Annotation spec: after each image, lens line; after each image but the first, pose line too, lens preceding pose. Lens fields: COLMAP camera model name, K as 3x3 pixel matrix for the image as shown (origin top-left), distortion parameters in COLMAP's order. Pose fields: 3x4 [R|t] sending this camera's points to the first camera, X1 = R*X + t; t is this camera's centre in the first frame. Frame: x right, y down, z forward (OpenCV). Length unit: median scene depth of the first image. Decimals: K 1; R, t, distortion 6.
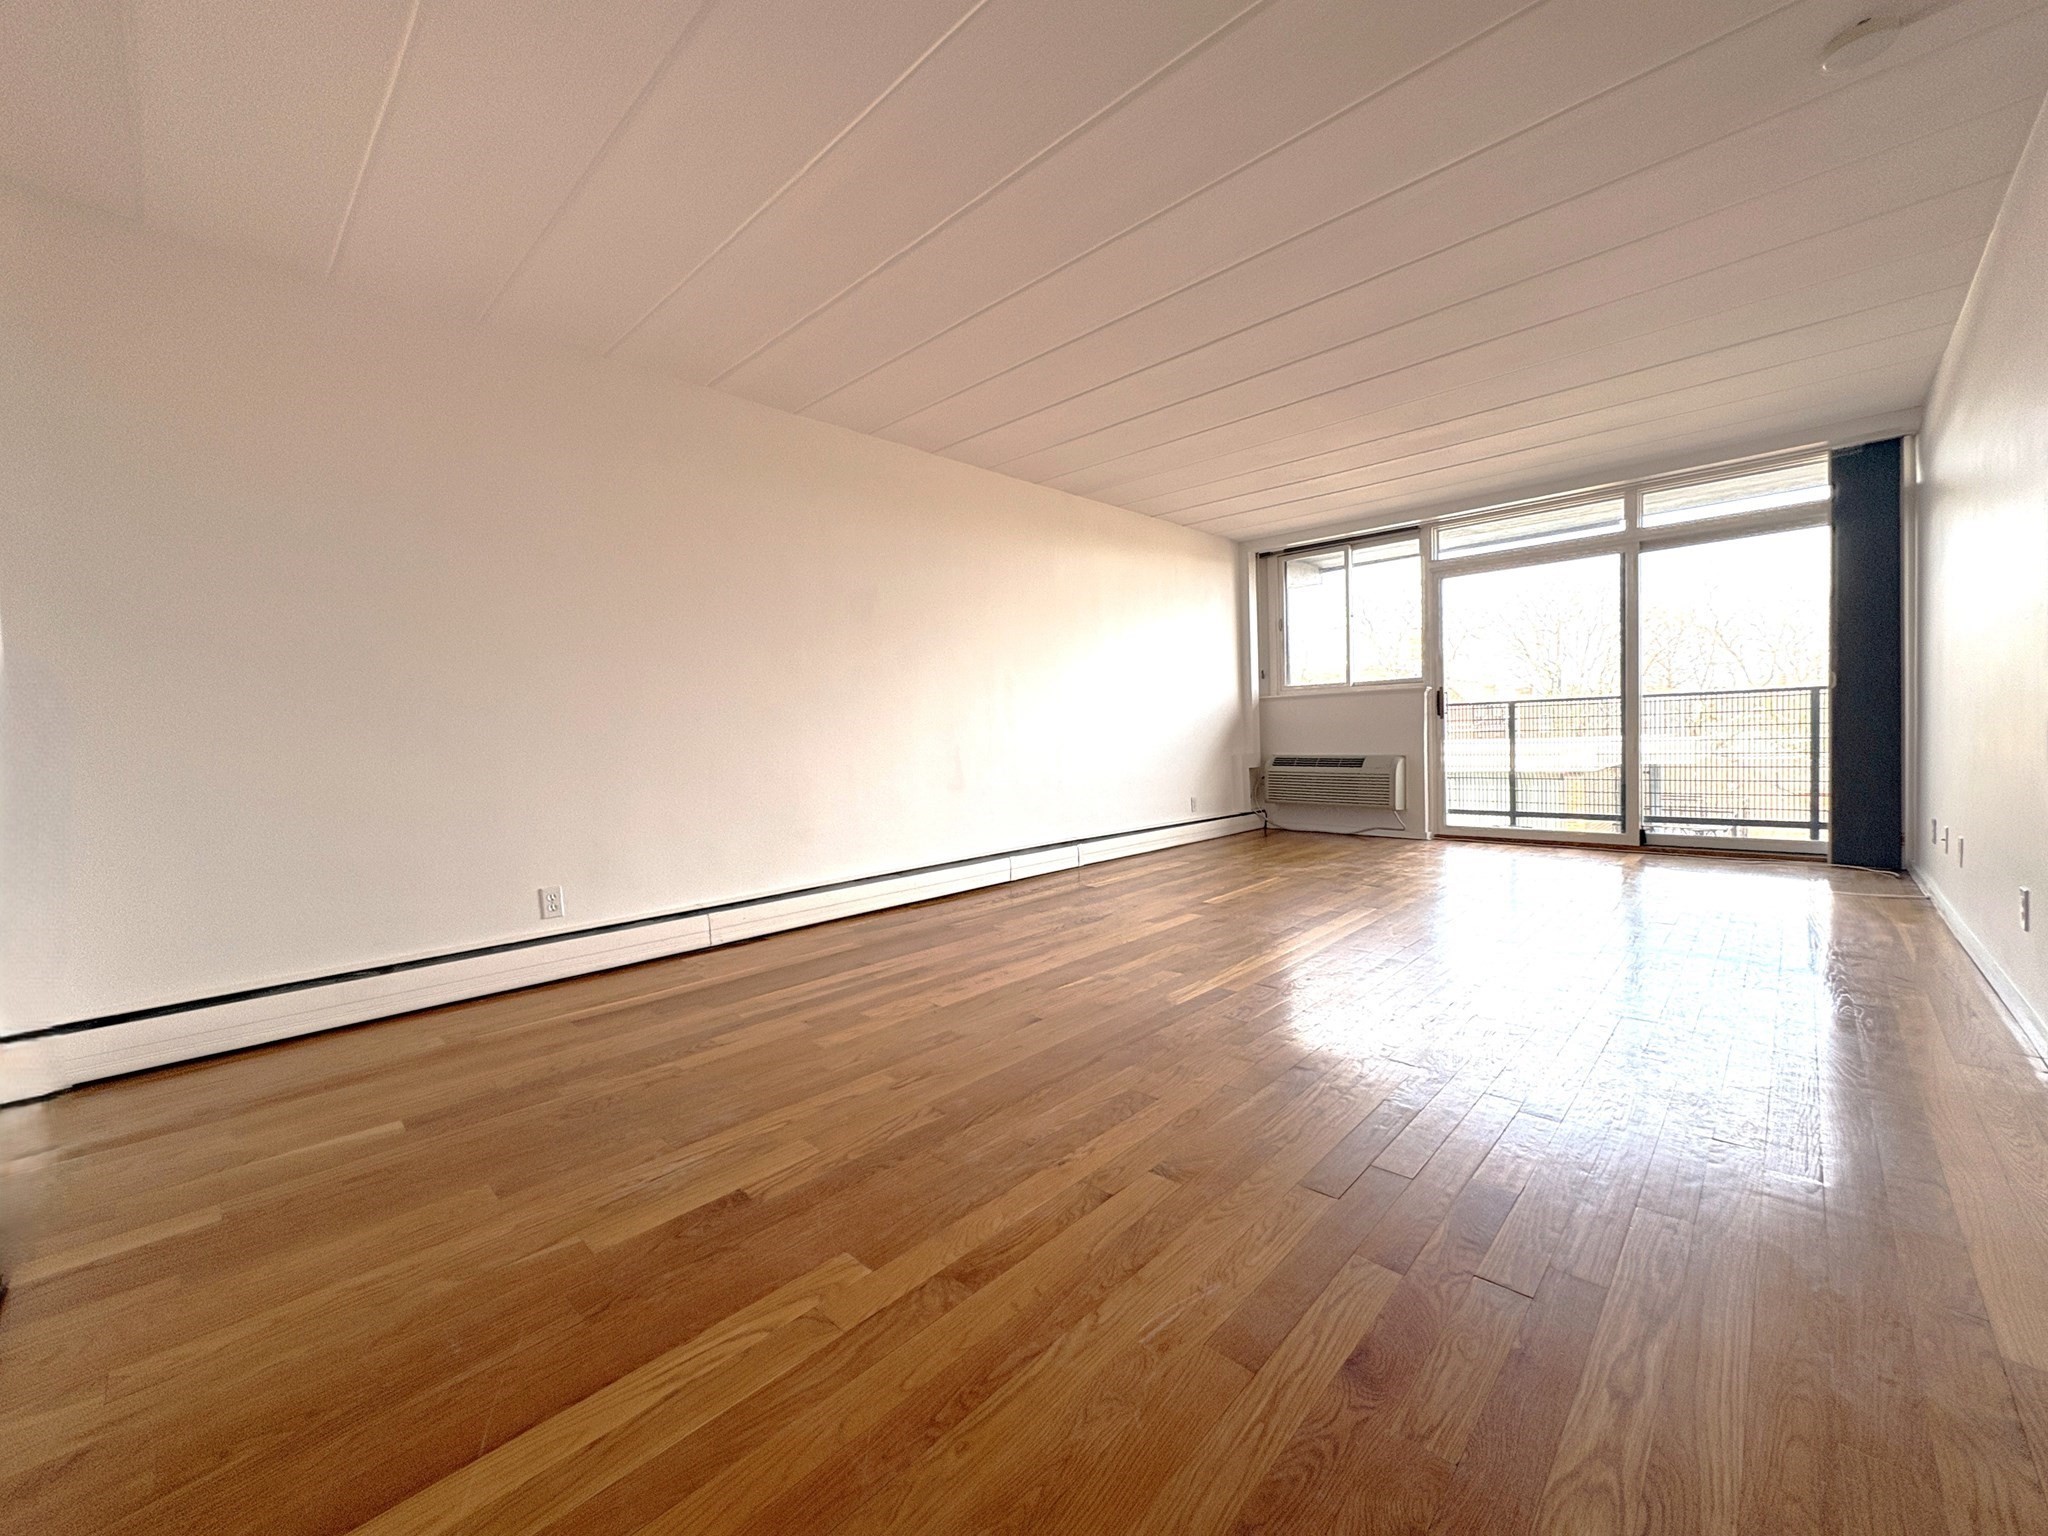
lens RADIAL K [[816.6, 0, 1024.0], [0, 816.6, 768.0], [0, 0, 1]] dist [-0.002978, -0.000184]
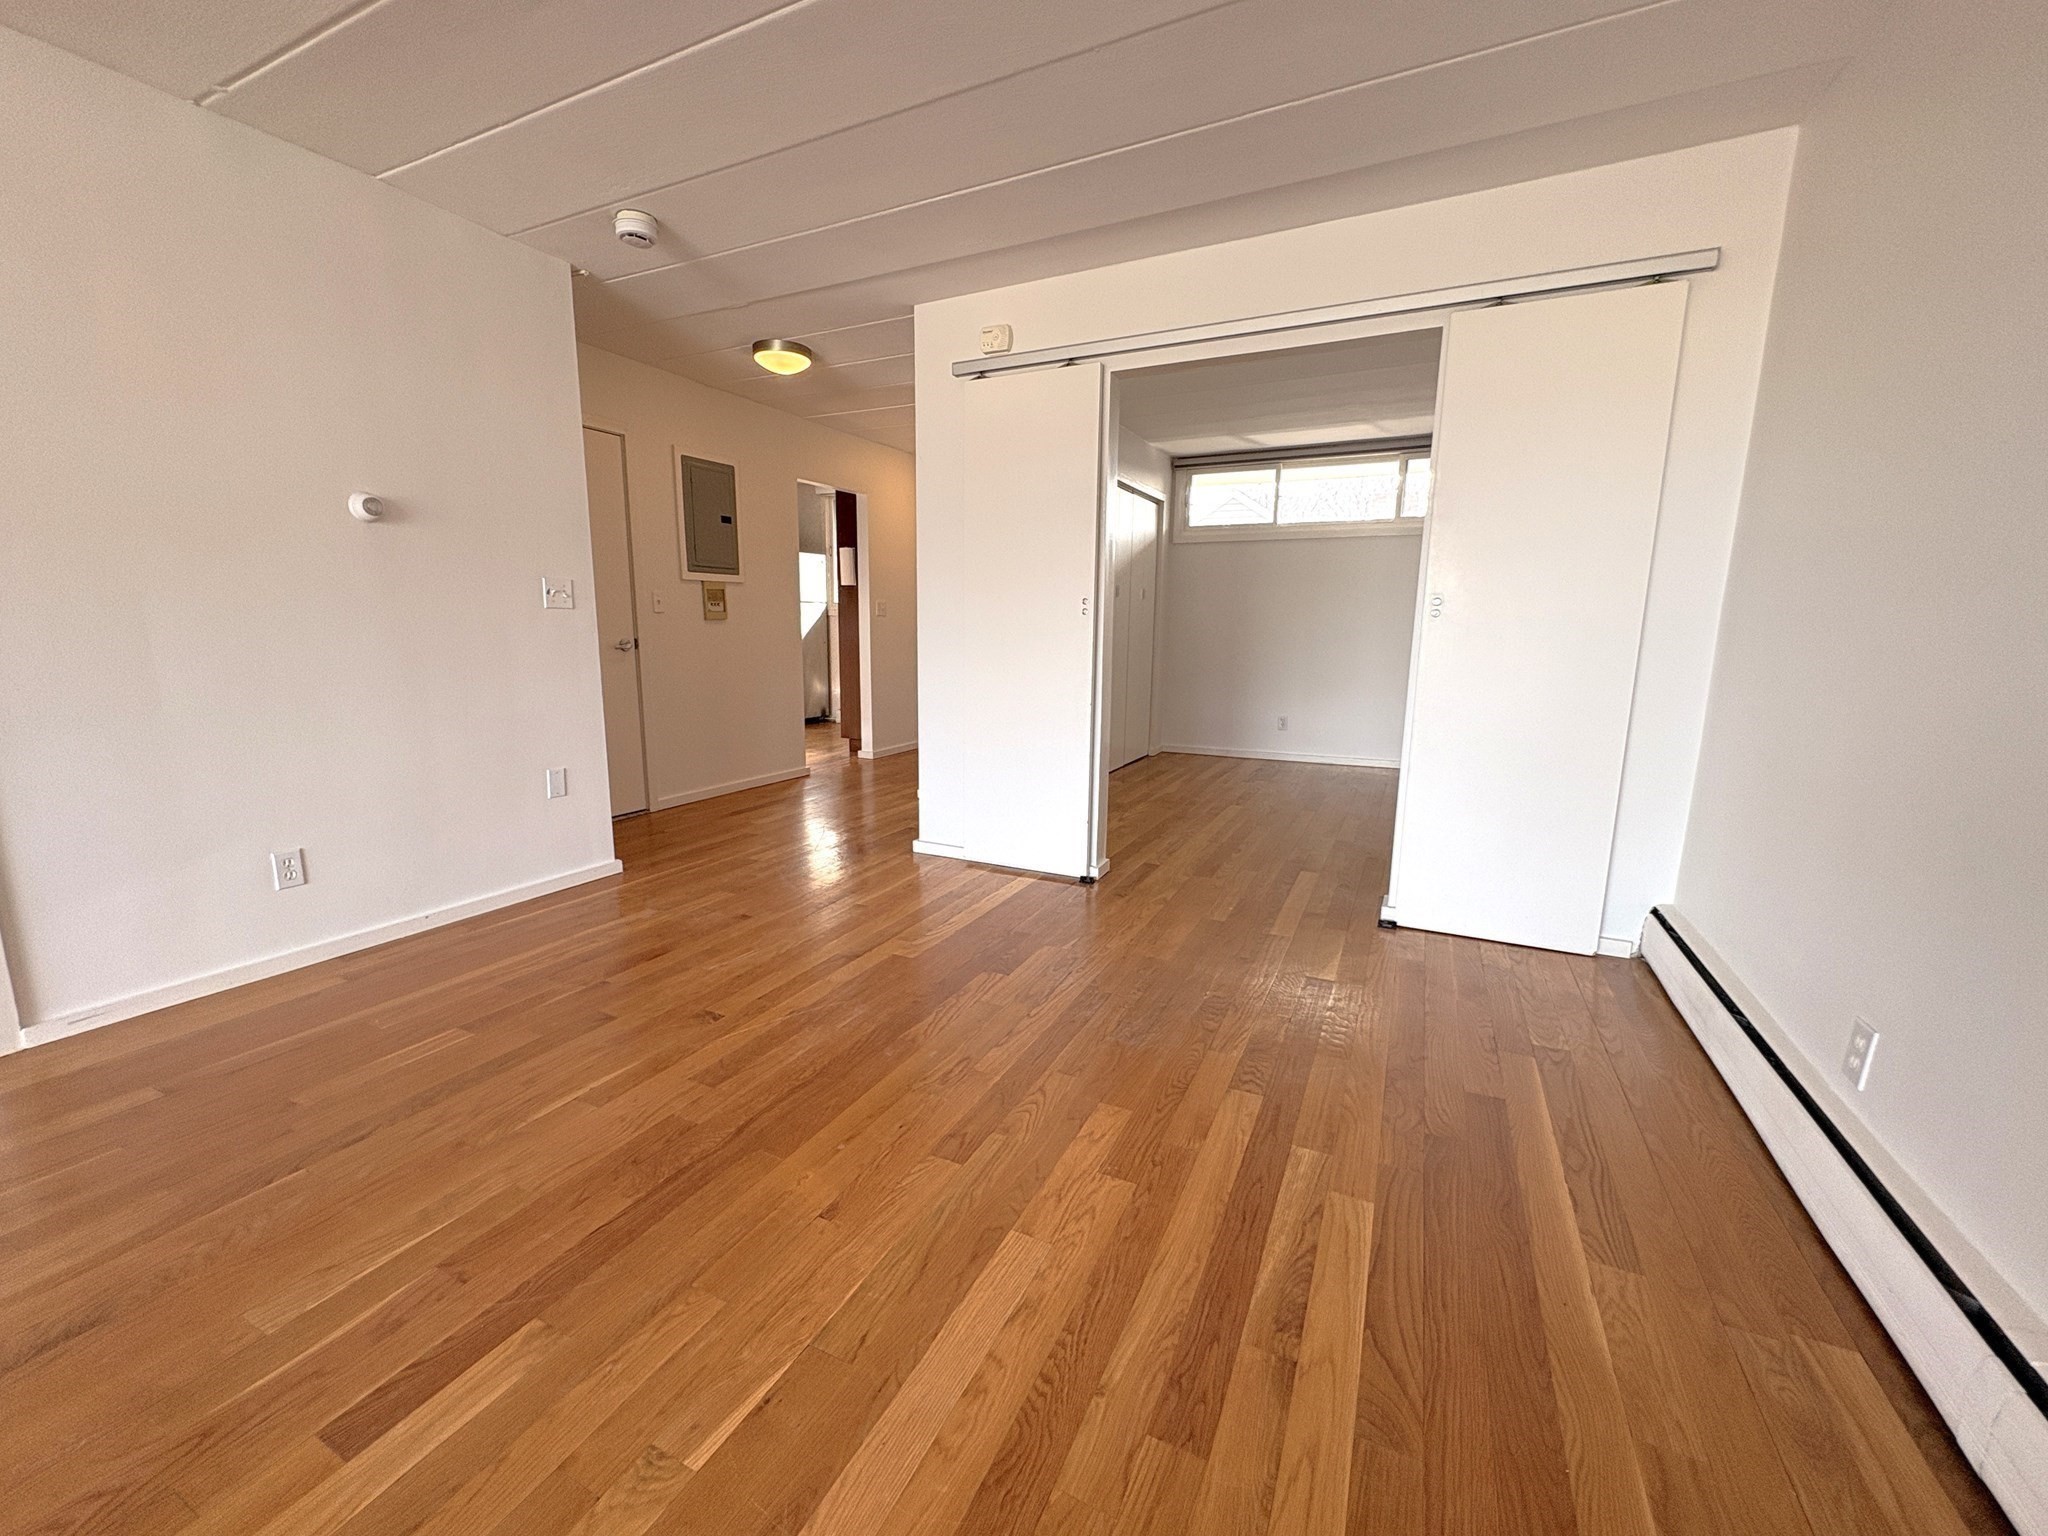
lens RADIAL K [[816.6, 0, 1024.0], [0, 816.6, 768.0], [0, 0, 1]] dist [-0.002978, -0.000184]
pose [[-0.954724, 0.073850, -0.288181, 0.025497], [0.010125, 0.976203, 0.216620, -0.126664], [0.297321, 0.203895, -0.932752, 1.465128]]
